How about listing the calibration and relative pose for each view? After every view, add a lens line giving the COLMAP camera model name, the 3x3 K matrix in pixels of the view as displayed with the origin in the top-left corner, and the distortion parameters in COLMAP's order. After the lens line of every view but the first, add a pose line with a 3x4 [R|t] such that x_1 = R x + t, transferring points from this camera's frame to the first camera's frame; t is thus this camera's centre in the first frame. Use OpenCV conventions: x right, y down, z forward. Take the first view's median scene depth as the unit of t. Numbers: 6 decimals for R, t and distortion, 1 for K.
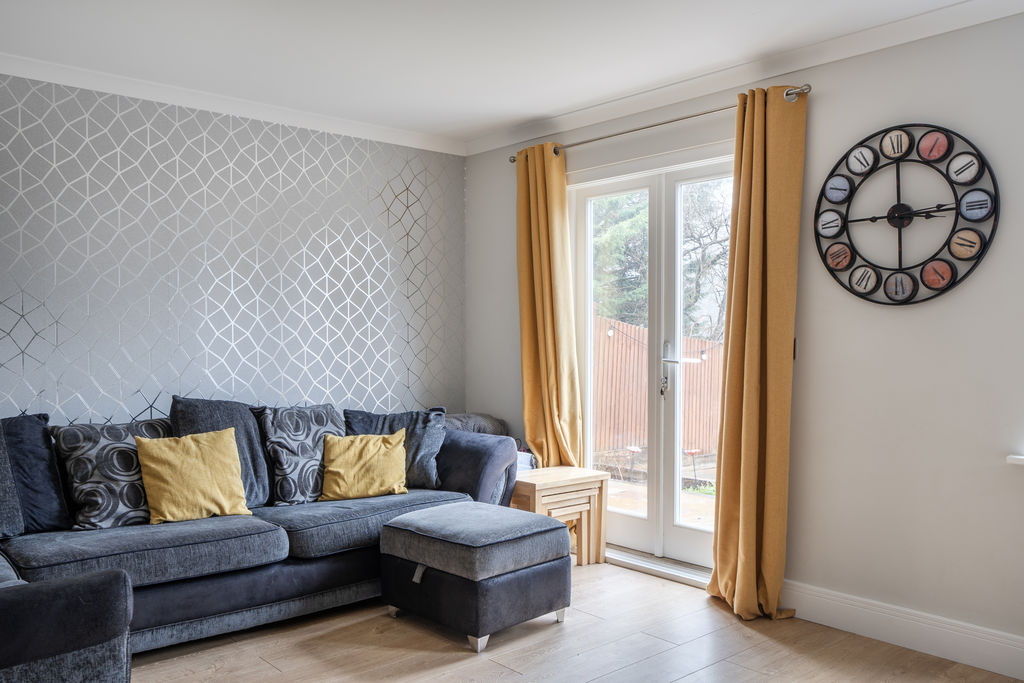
lens RADIAL K [[830.0, 0, 512.0], [0, 830.0, 341.5], [0, 0, 1]] dist [0.009305, 0.000901]
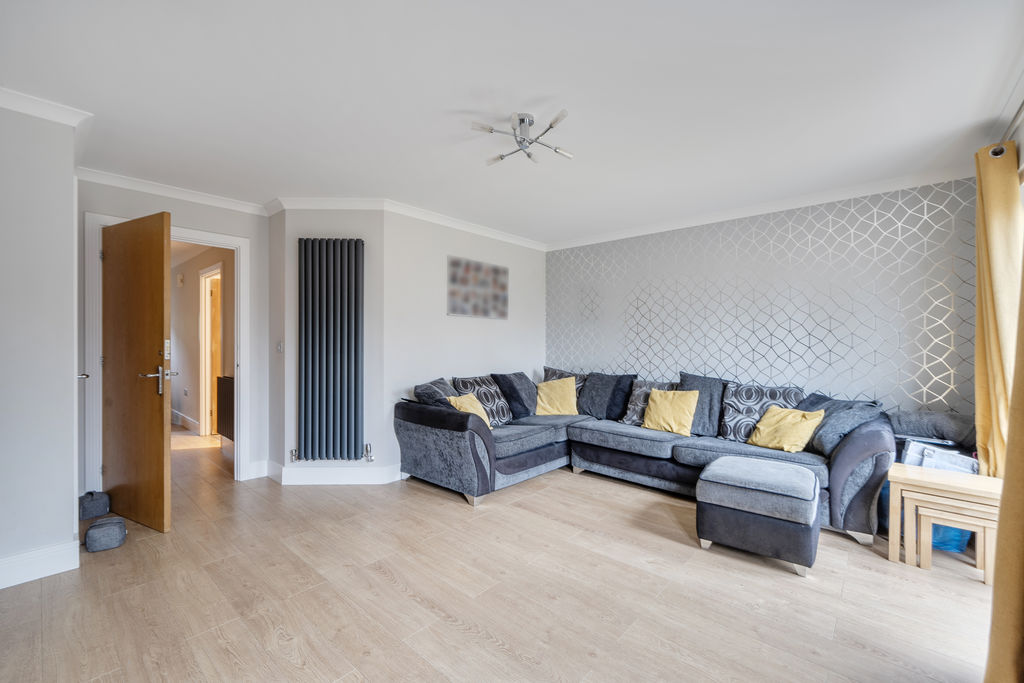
lens RADIAL K [[435.3, 0, 512.0], [0, 435.3, 341.5], [0, 0, 1]] dist [-0.002928, -0.000256]
pose [[0.116484, -0.002699, -0.993189, 0.593591], [-0.012397, 0.999914, -0.004172, 0.001543], [0.993115, 0.012798, 0.116441, 0.462137]]
